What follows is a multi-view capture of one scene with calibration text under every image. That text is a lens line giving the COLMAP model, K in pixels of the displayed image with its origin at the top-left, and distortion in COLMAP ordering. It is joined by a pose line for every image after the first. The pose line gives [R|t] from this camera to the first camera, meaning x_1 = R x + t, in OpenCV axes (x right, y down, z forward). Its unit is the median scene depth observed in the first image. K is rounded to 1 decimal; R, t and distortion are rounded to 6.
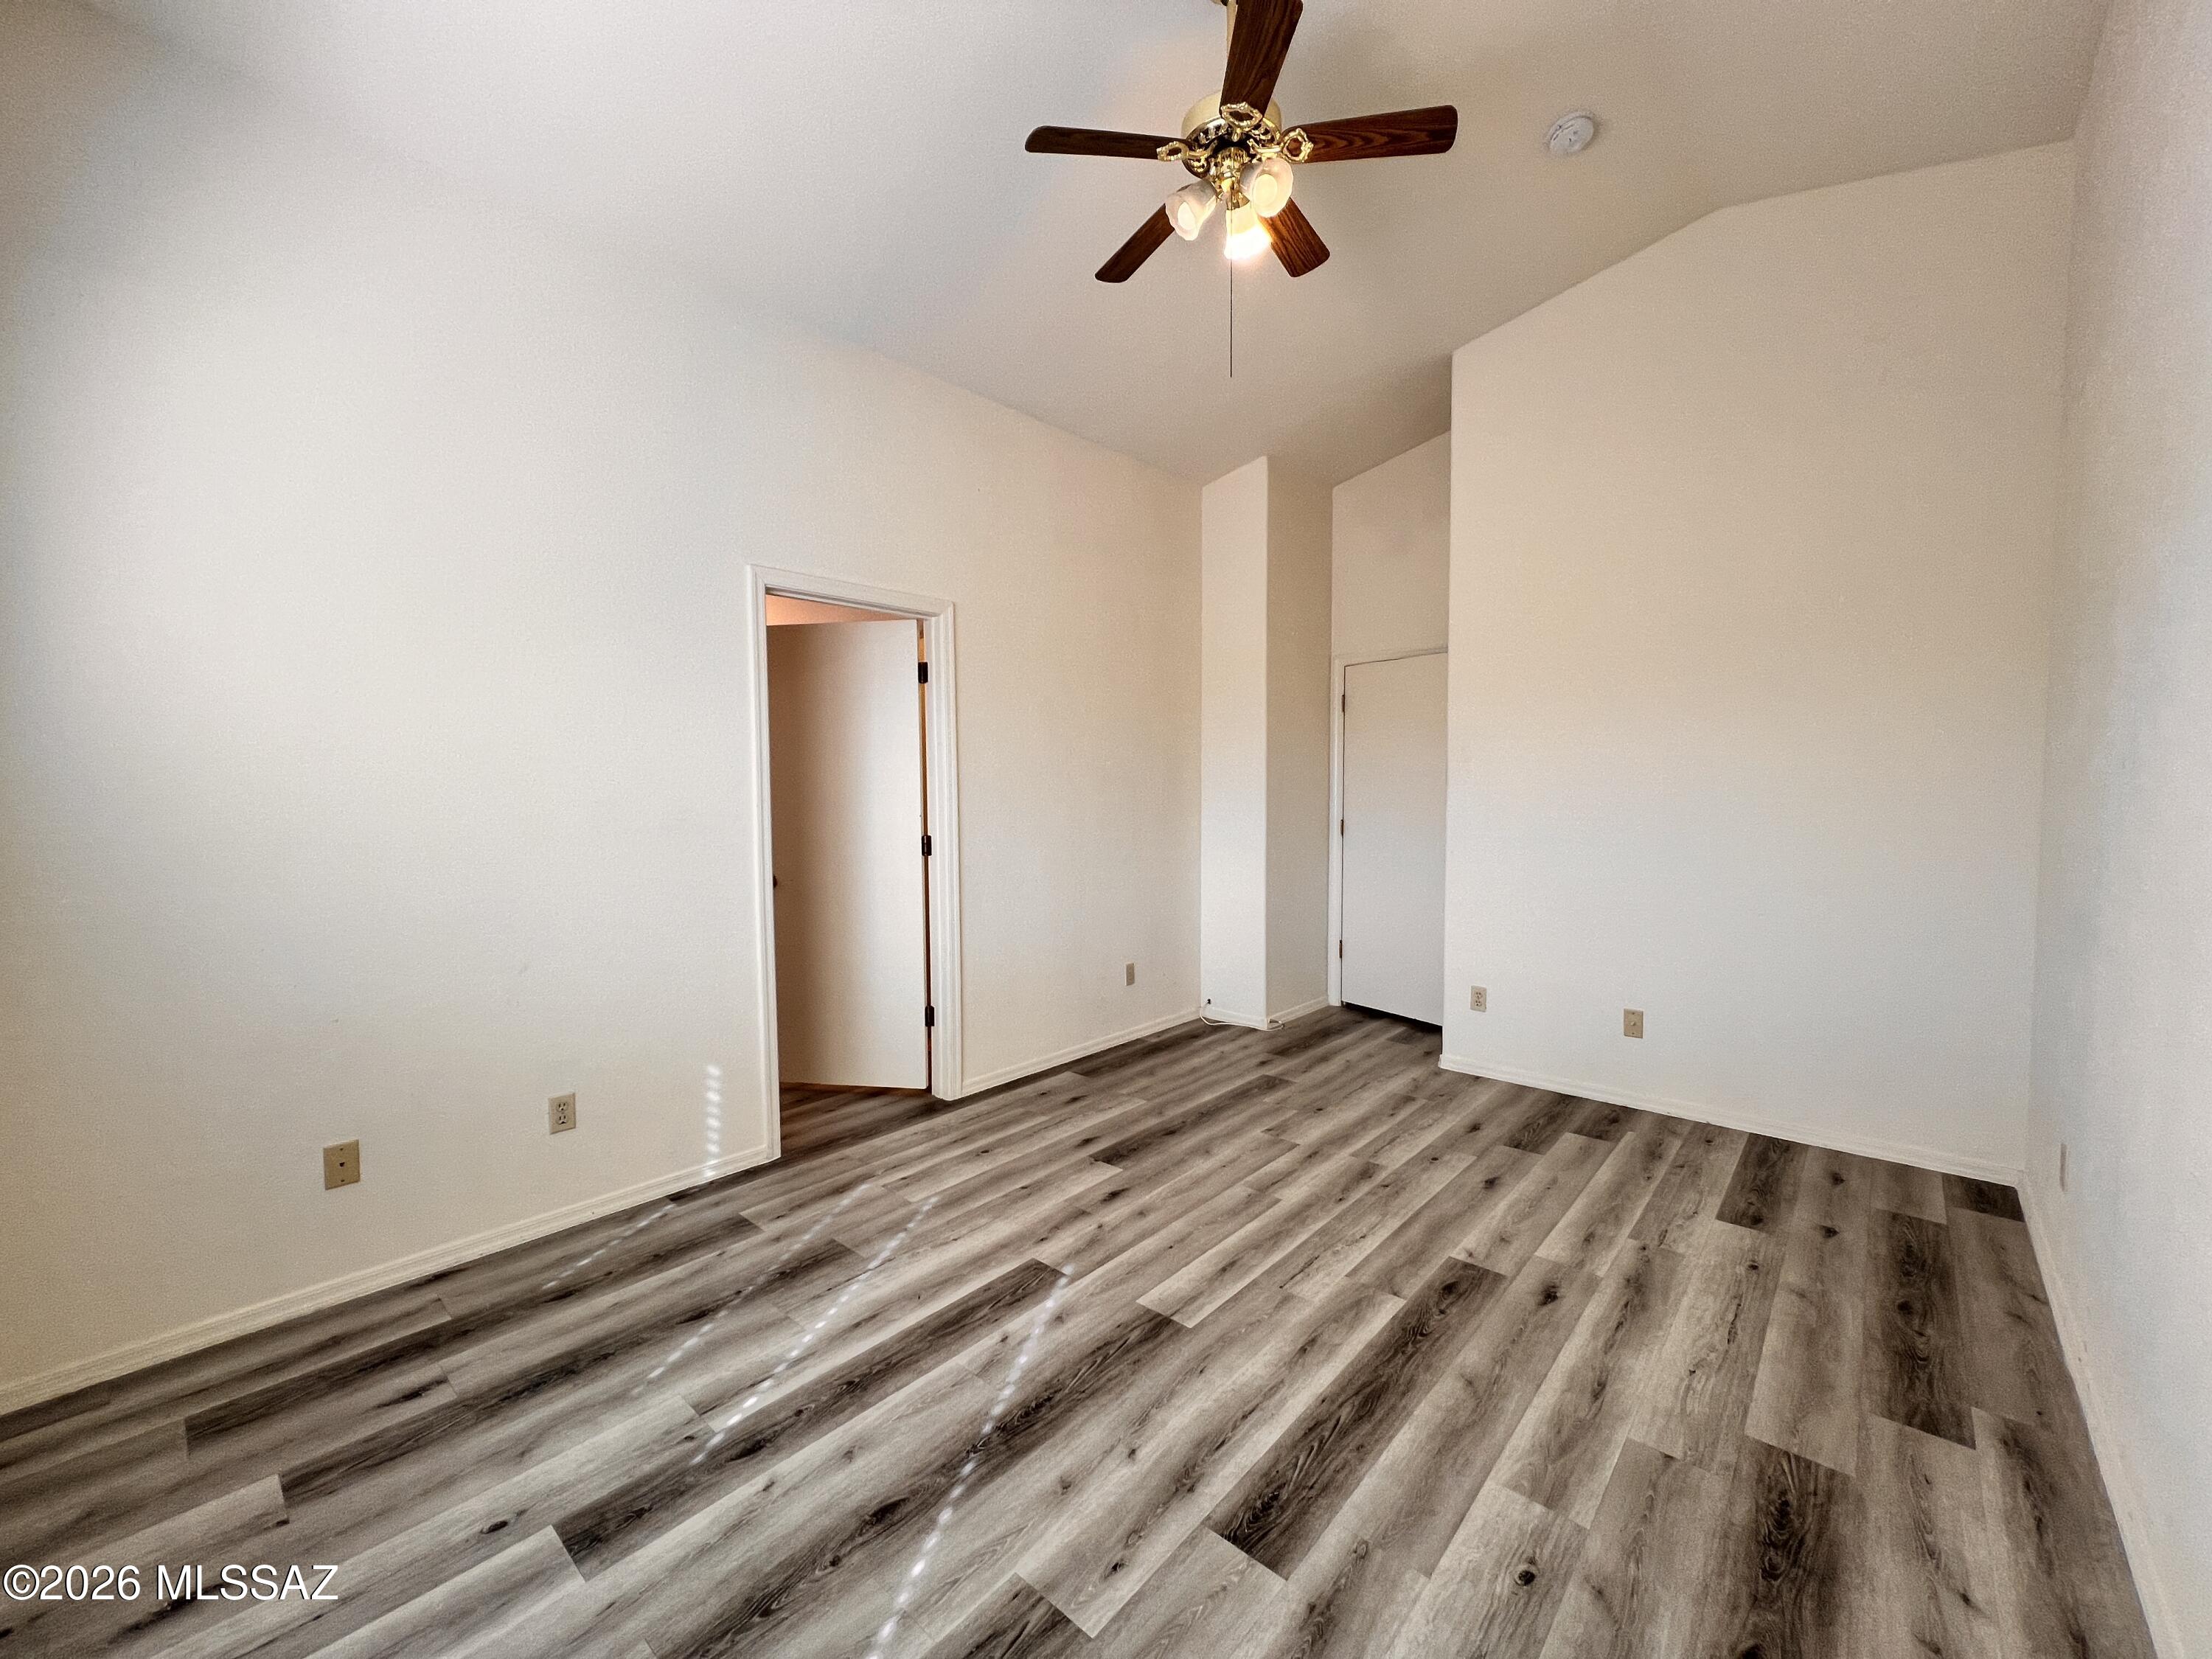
lens RADIAL K [[882.9, 0, 1095.0], [0, 882.9, 825.7], [0, 0, 1]] dist [-0.002606, 0.000830]
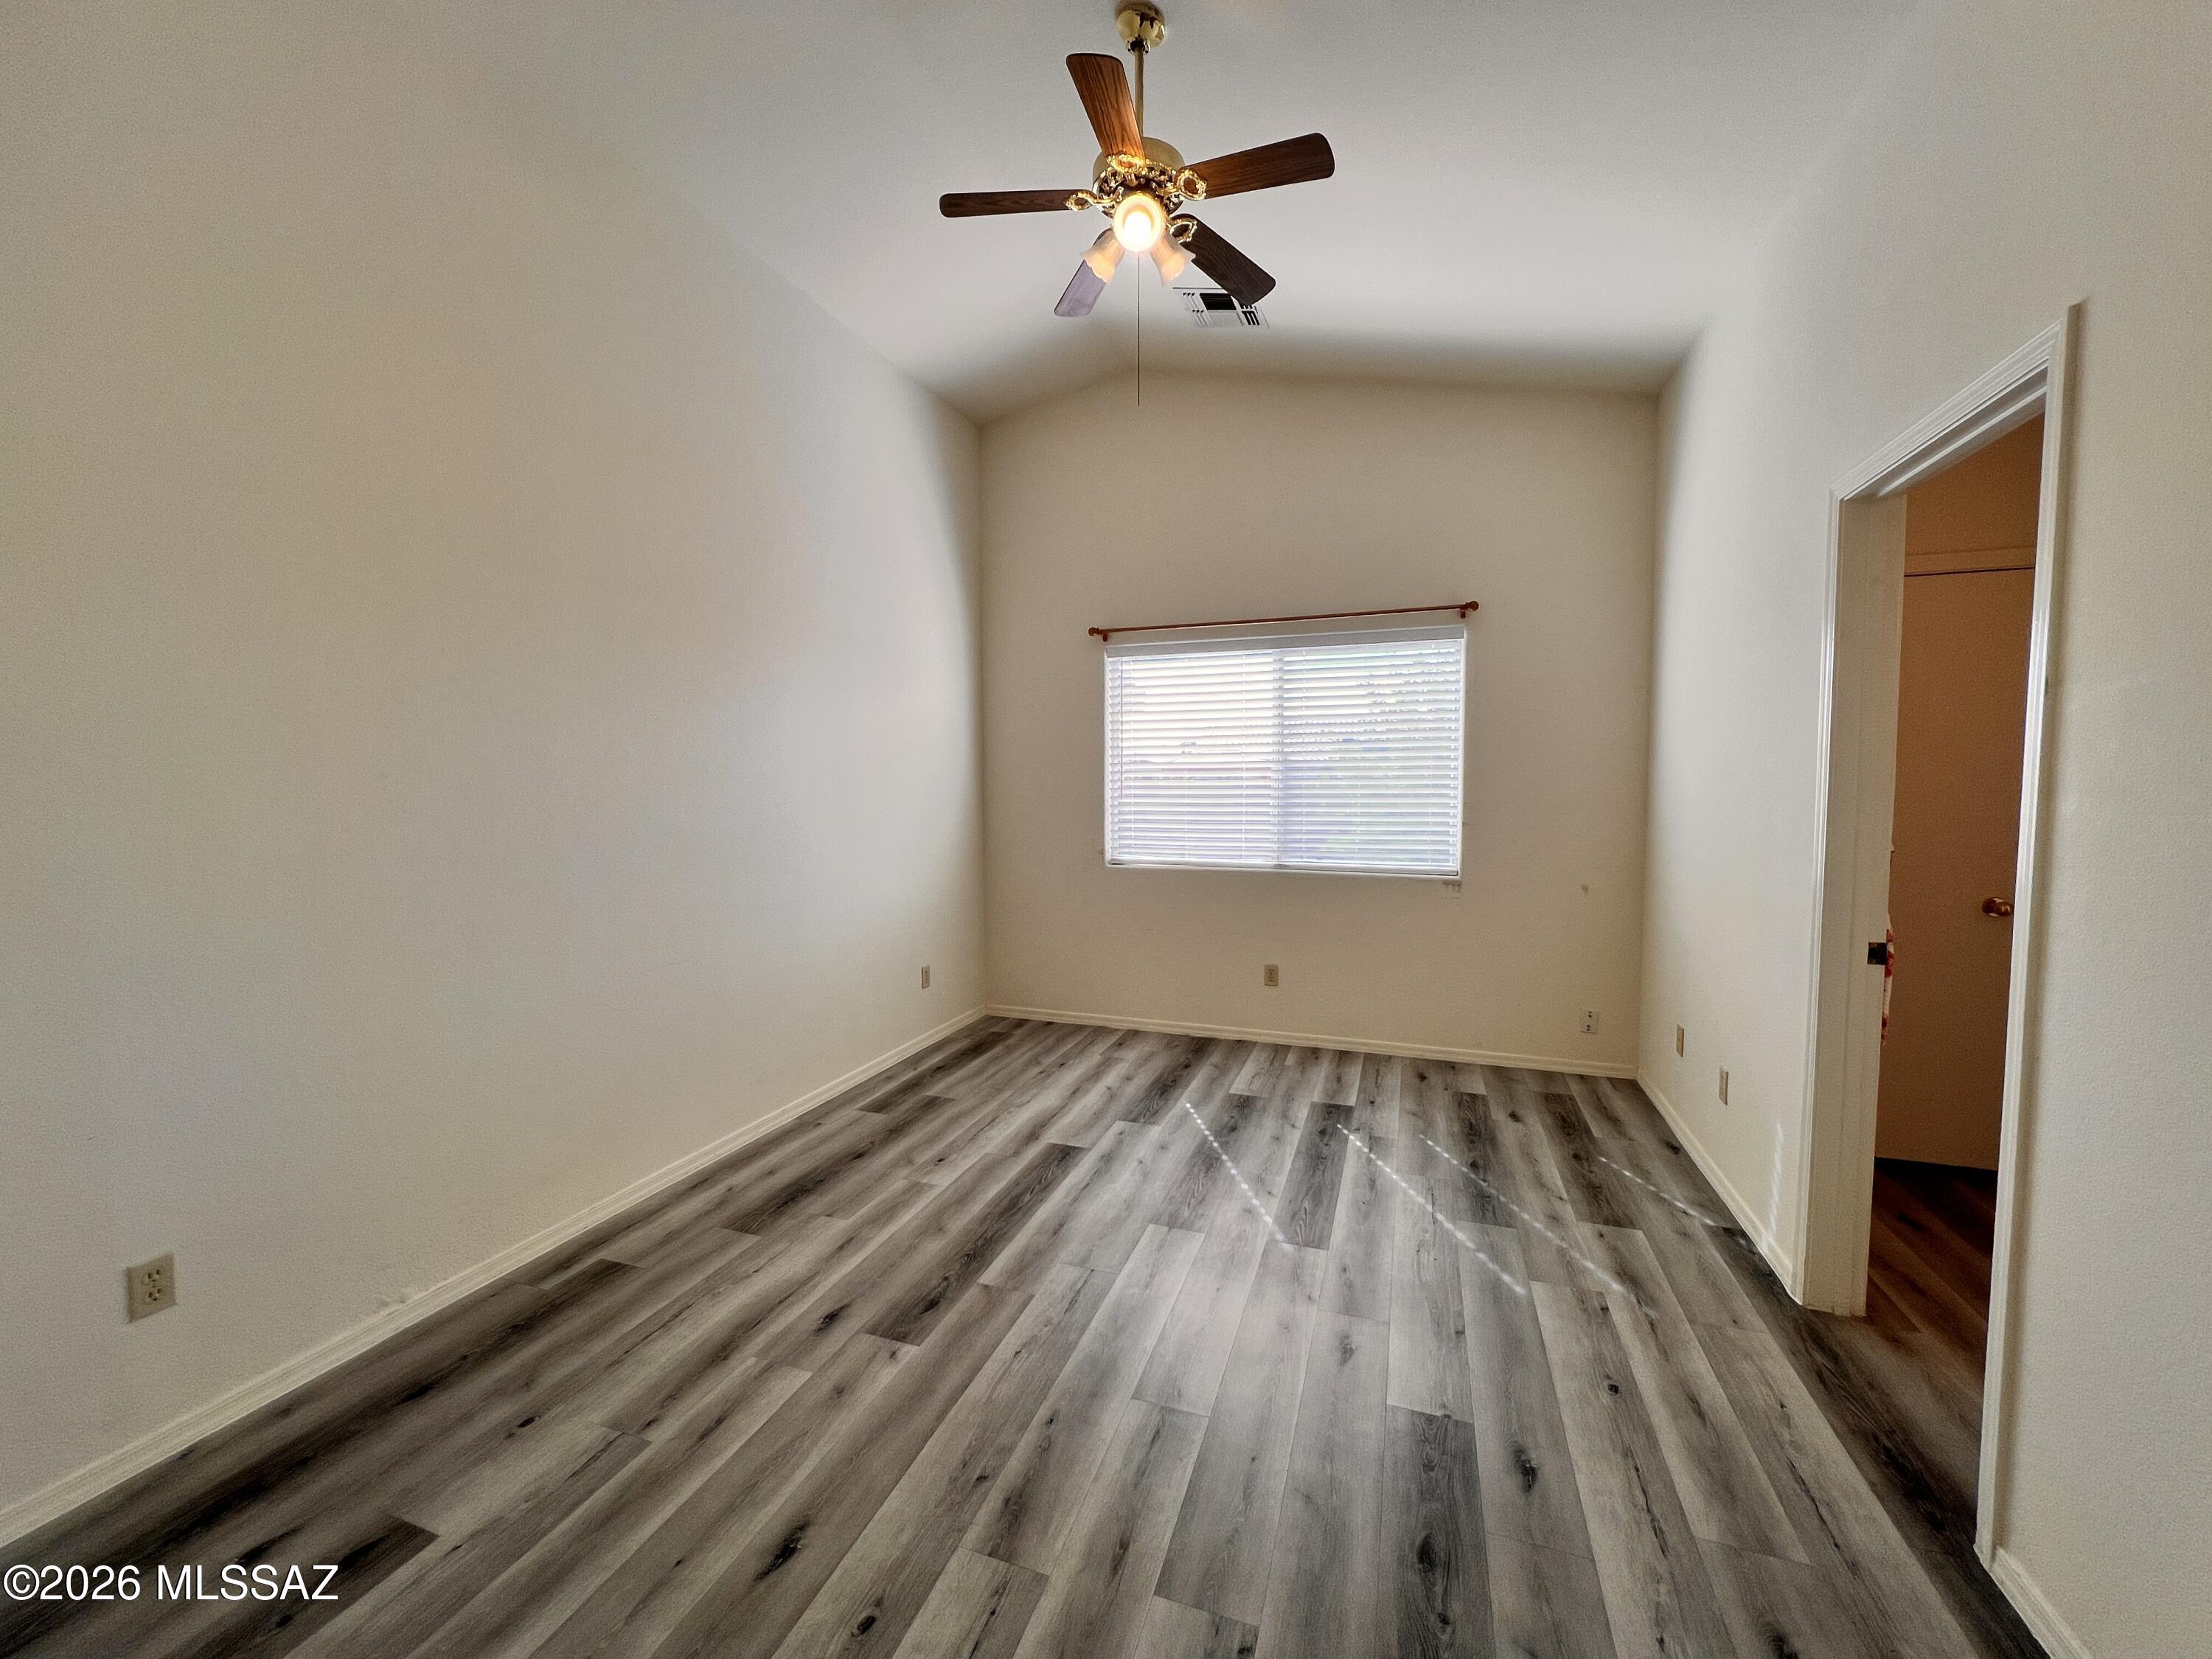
lens RADIAL K [[882.9, 0, 1106.6], [0, 882.9, 831.3], [0, 0, 1]] dist [-0.002606, 0.000830]
pose [[-0.920532, 0.027059, -0.389730, 0.611637], [-0.013216, 0.994870, 0.100291, -0.100836], [0.390444, 0.097471, -0.915452, 1.988017]]
